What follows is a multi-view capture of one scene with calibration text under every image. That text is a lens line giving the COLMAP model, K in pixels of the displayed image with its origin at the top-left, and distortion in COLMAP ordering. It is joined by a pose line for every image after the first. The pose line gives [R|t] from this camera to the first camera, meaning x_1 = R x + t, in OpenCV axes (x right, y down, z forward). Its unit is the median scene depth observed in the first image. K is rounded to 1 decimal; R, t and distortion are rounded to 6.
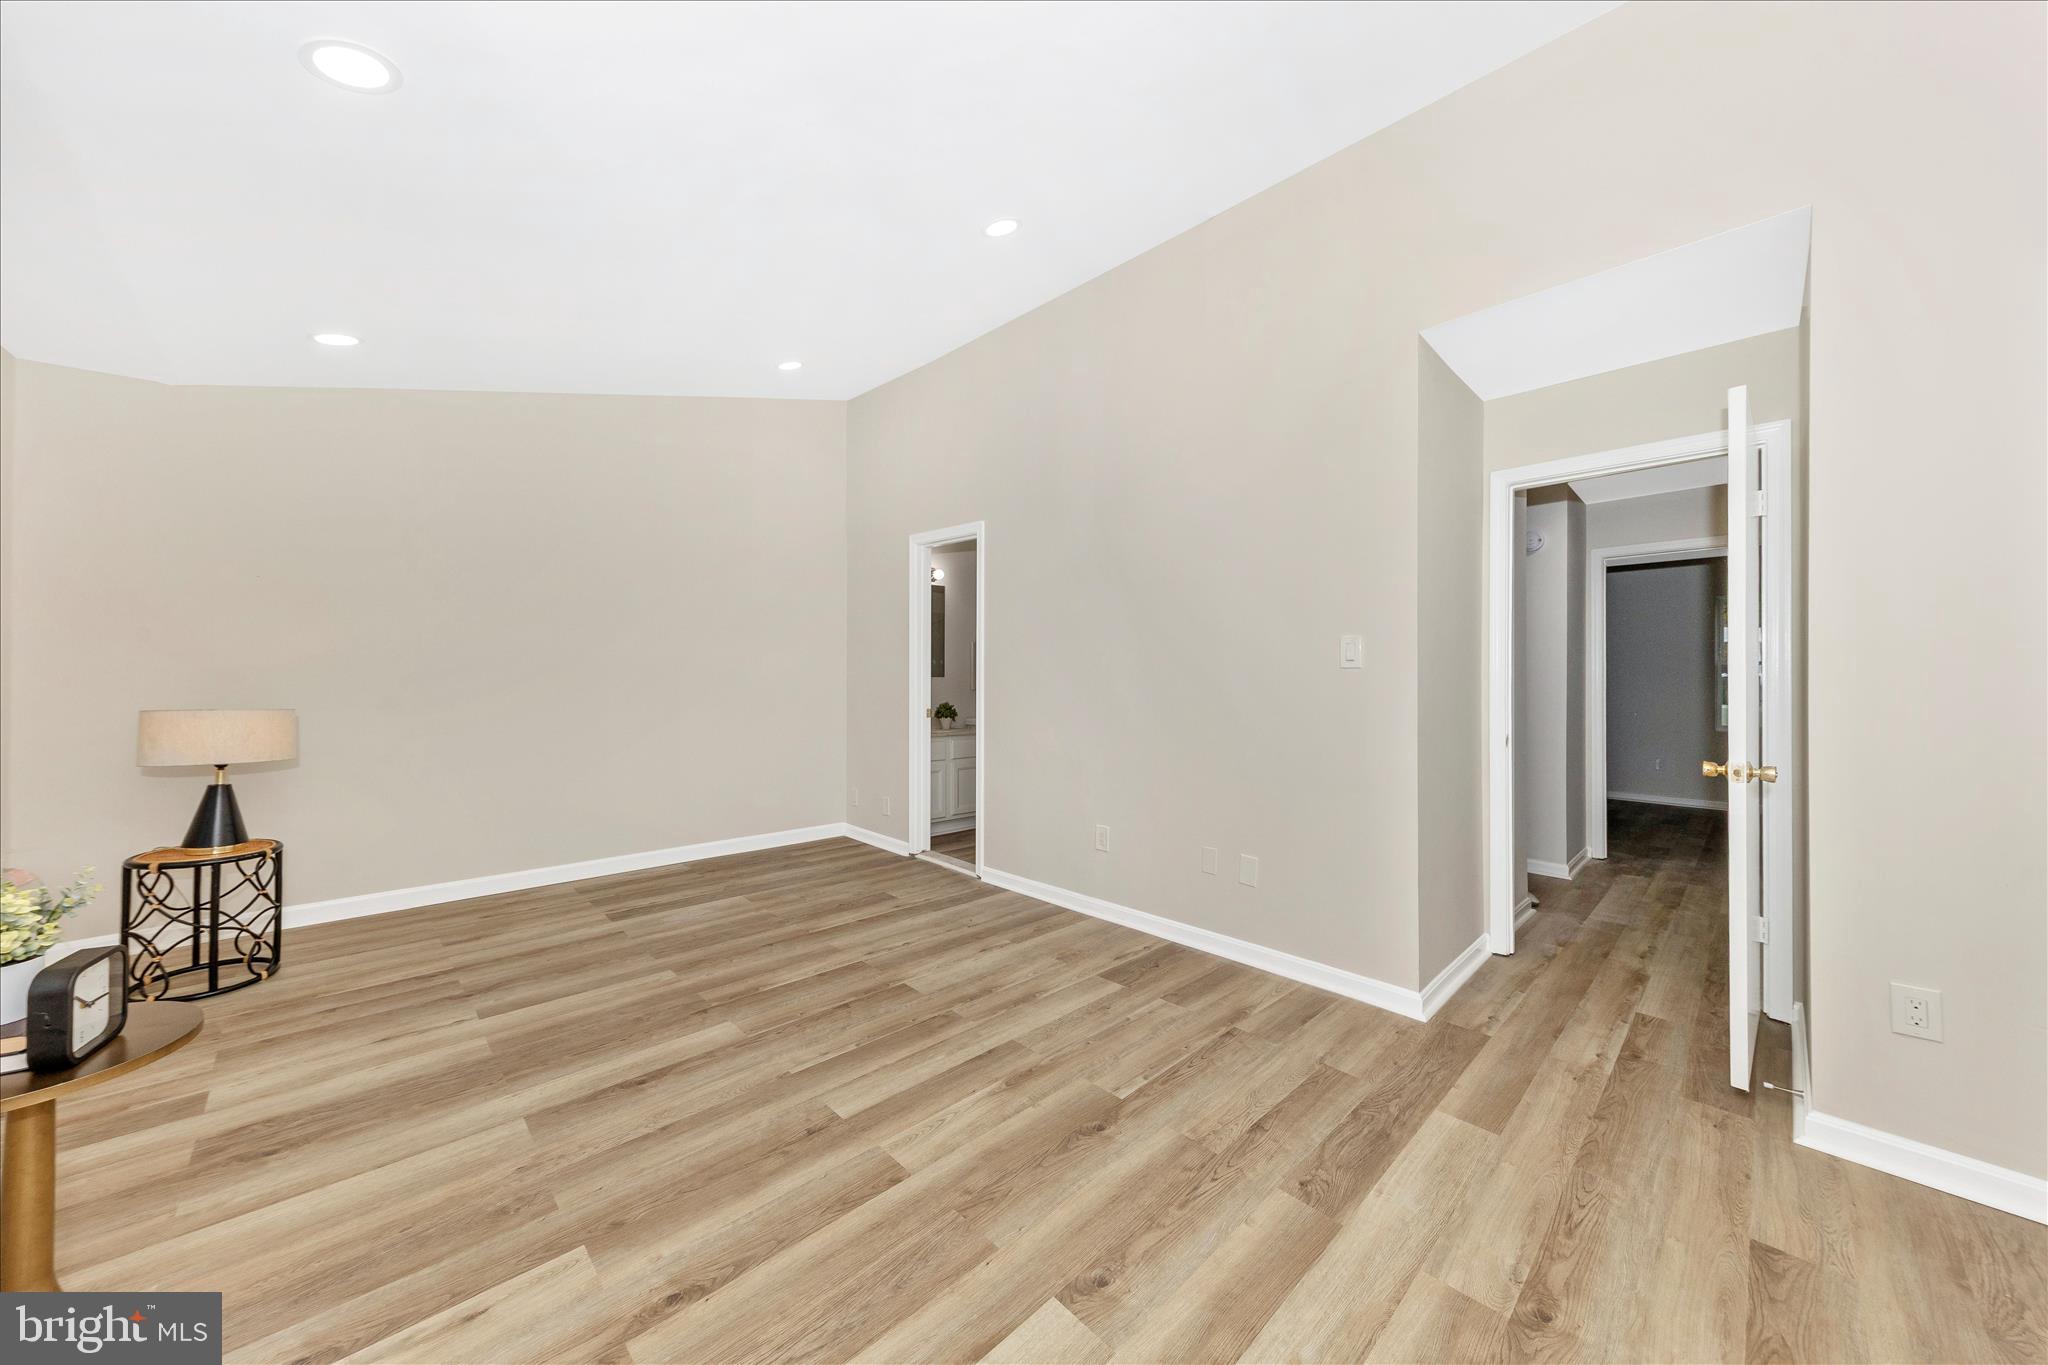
lens RADIAL K [[711.8, 0, 1022.2], [0, 711.8, 682.3], [0, 0, 1]] dist [0.013975, -0.003992]
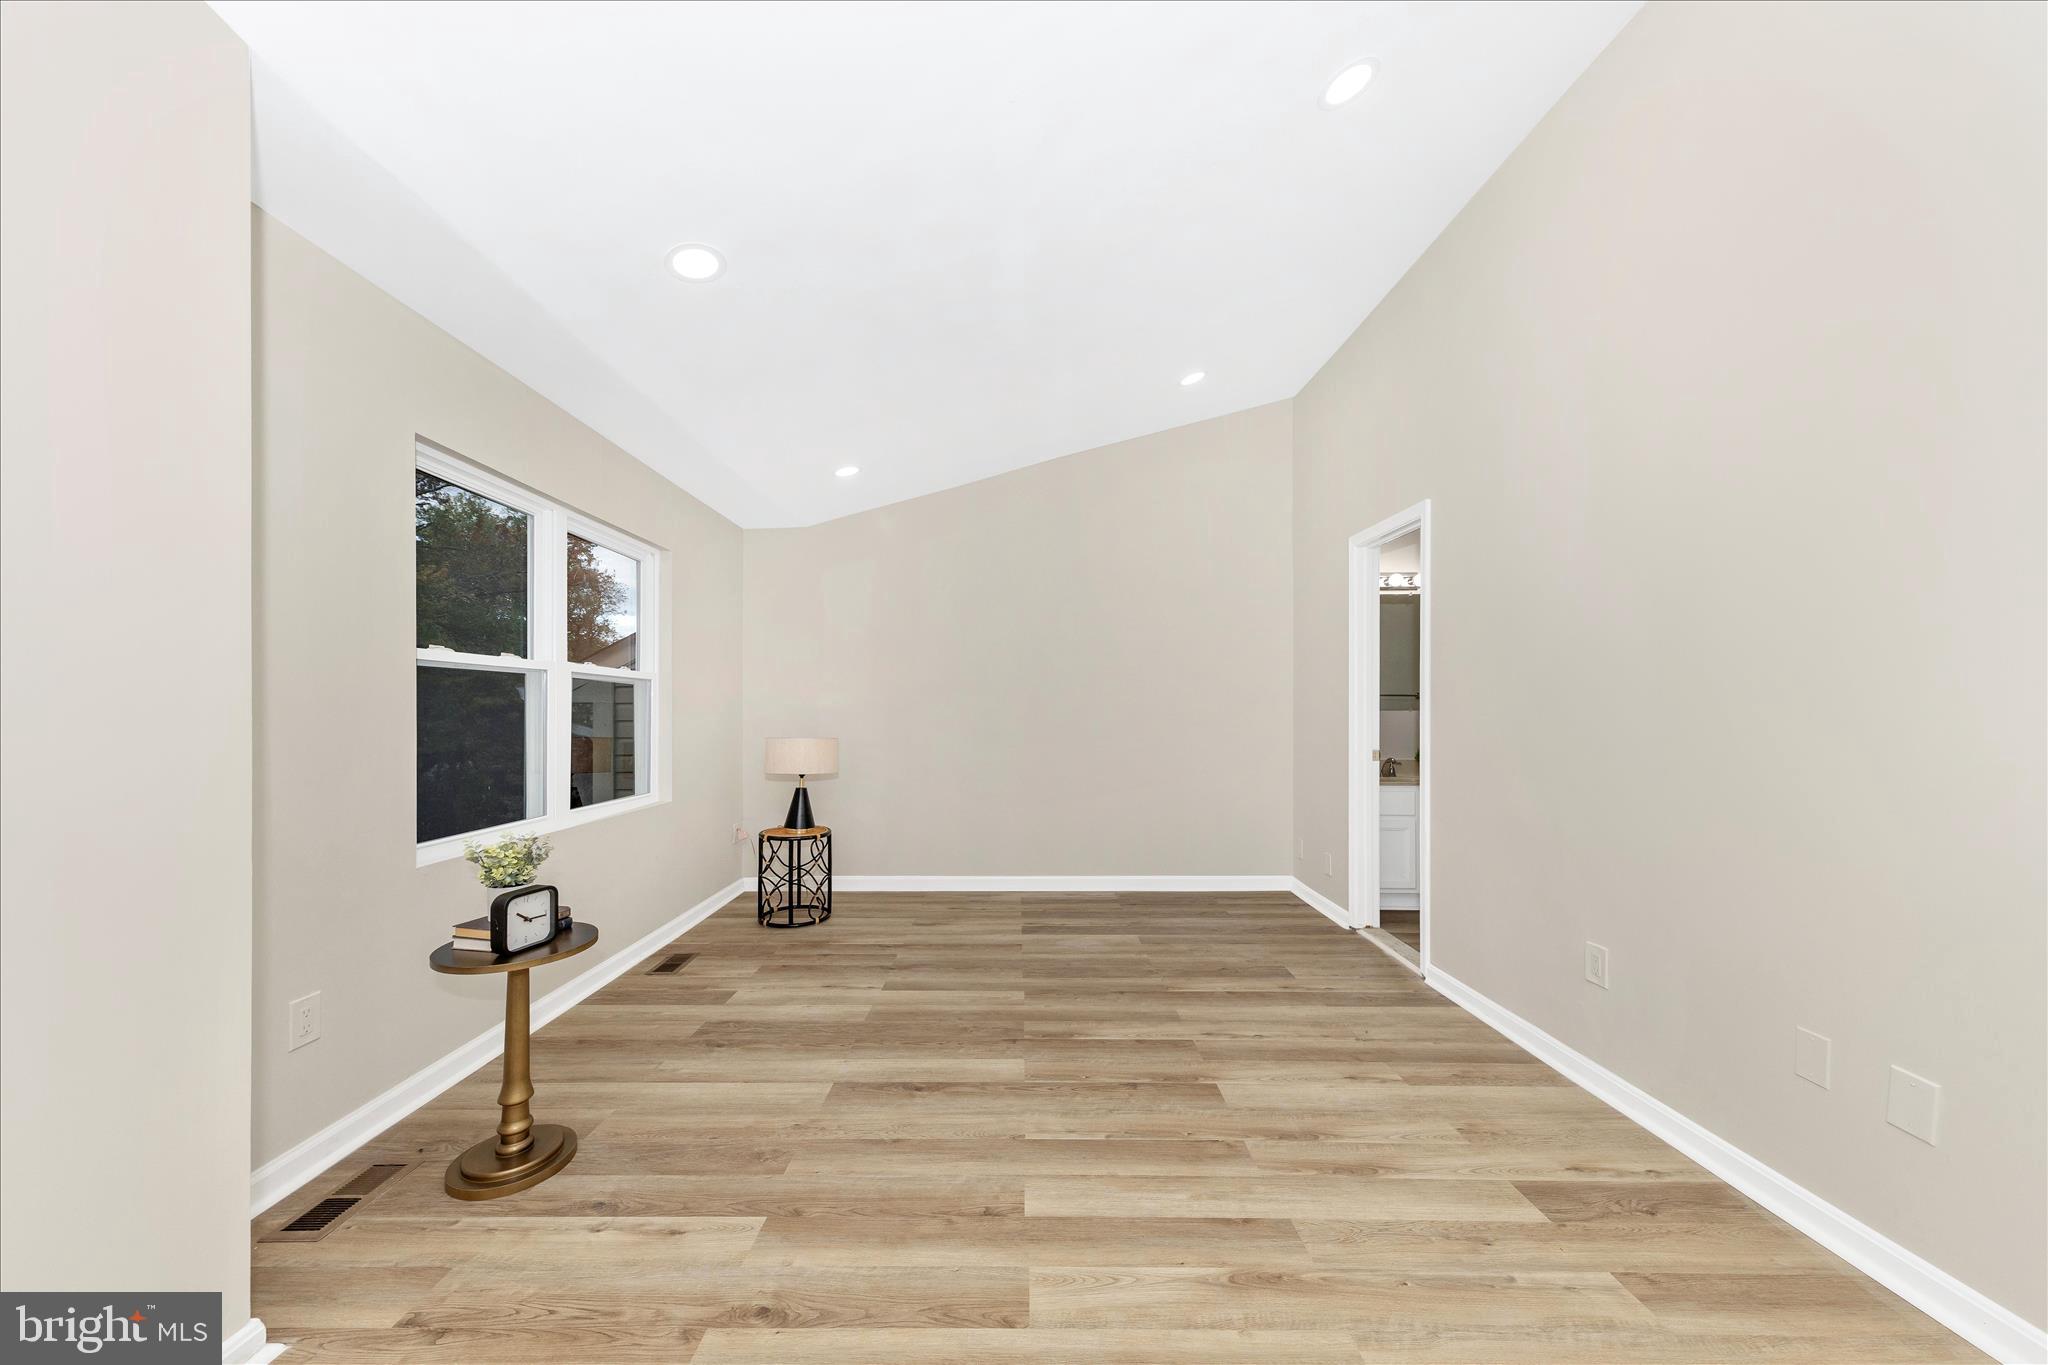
lens RADIAL K [[711.8, 0, 1019.6], [0, 711.8, 720.1], [0, 0, 1]] dist [0.013975, -0.003992]
pose [[0.712947, -0.003632, -0.701208, 0.264868], [0.005077, 0.999987, -0.000017, 0.003840], [0.701199, -0.003548, 0.712956, 0.274716]]
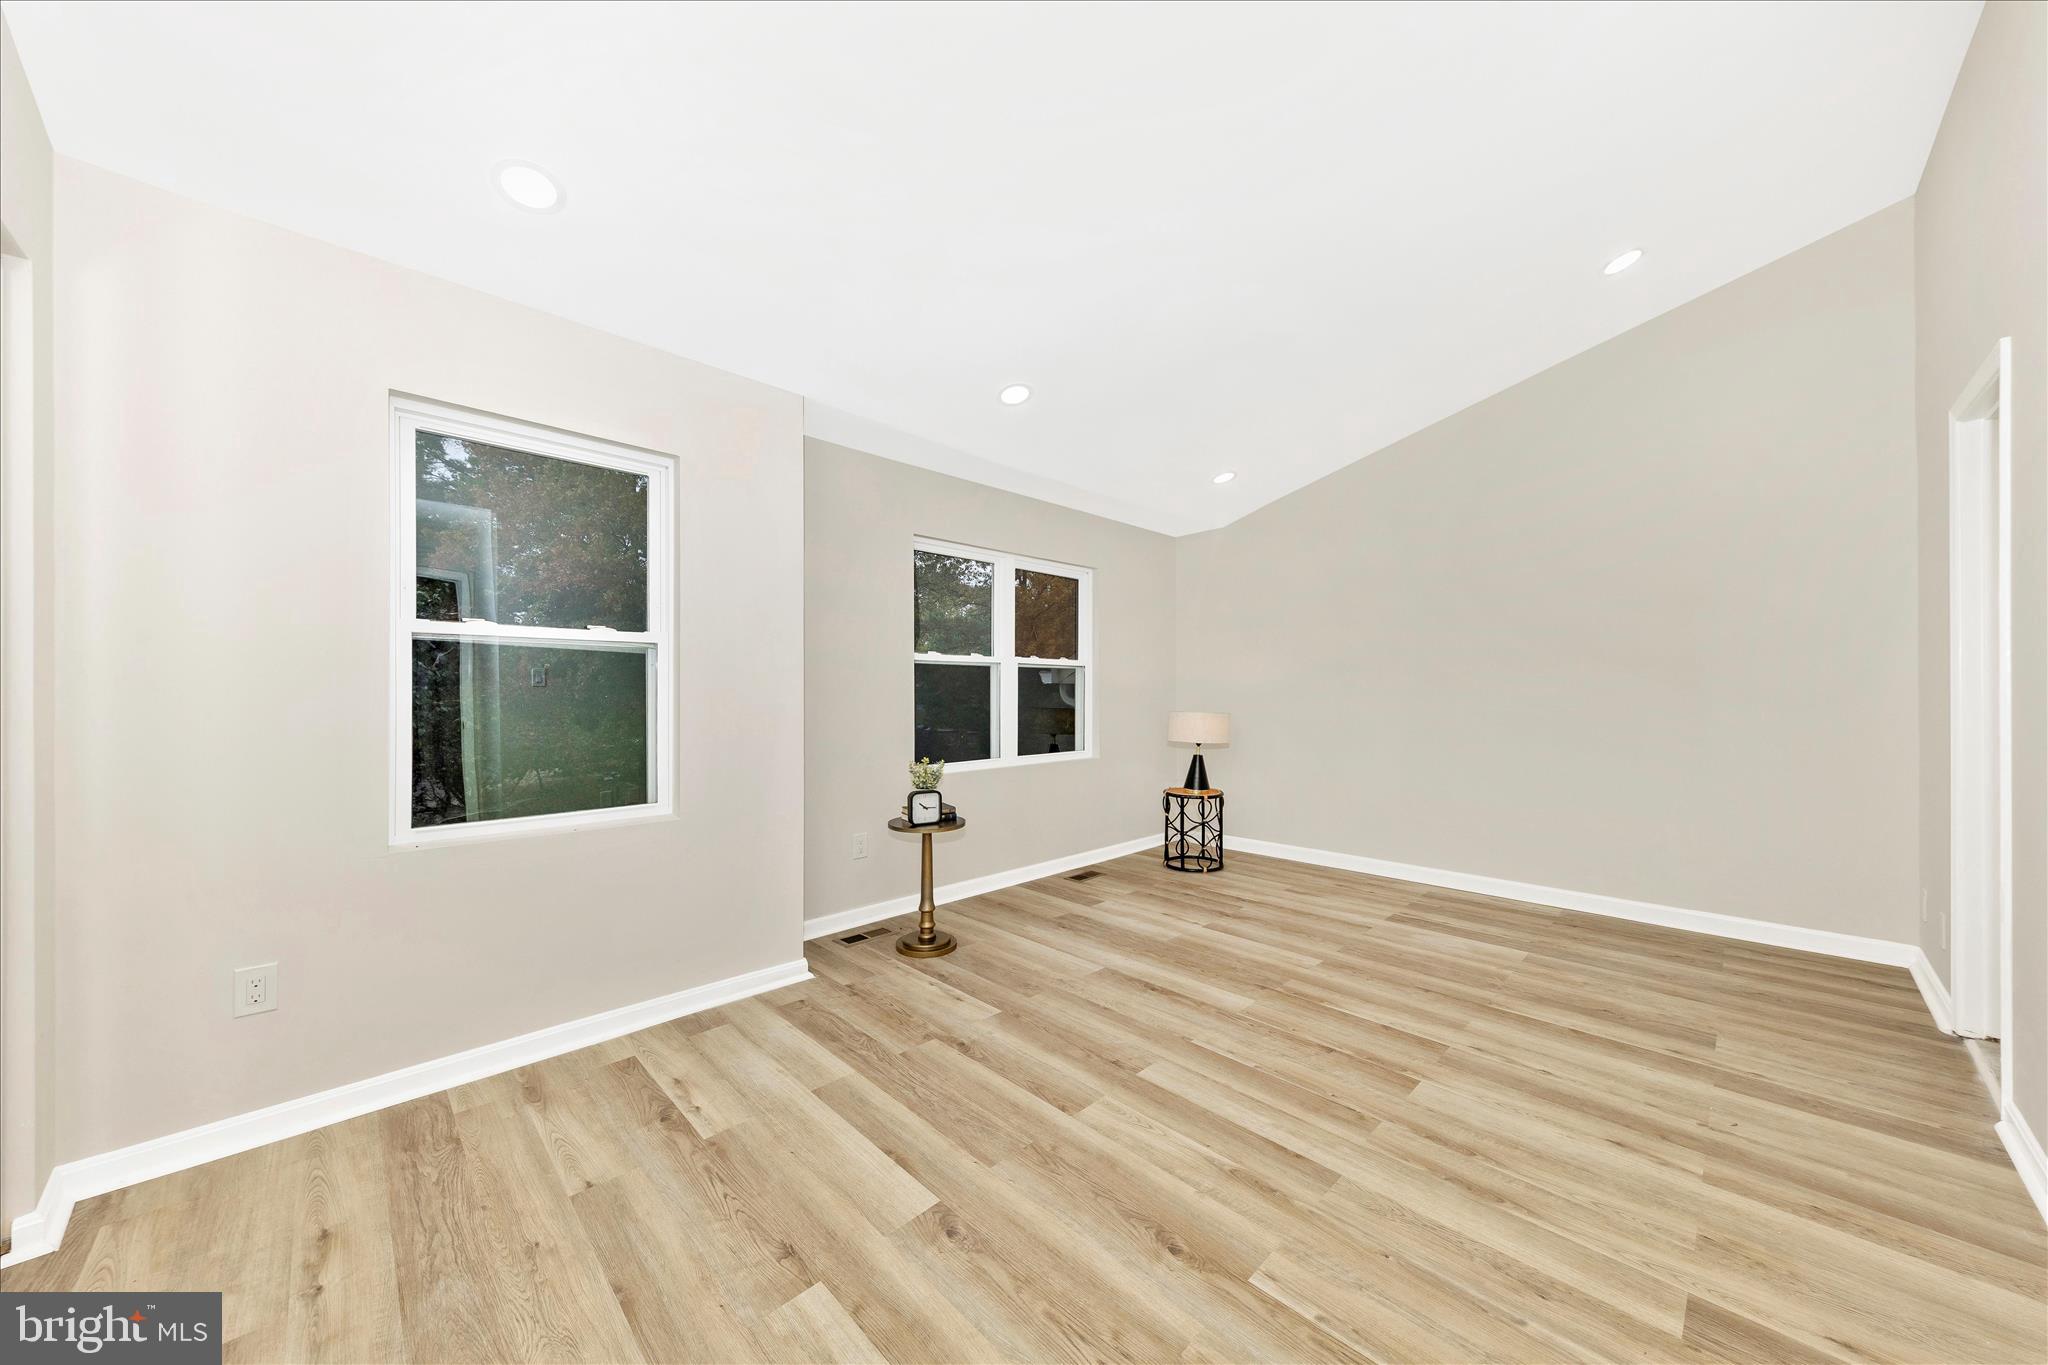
lens RADIAL K [[711.8, 0, 1013.4], [0, 711.8, 701.3], [0, 0, 1]] dist [0.013975, -0.003992]
pose [[-0.010051, 0.003329, -0.999944, 0.653754], [-0.003185, 0.999989, 0.003361, 0.008336], [0.999944, 0.003219, -0.010041, 0.597237]]
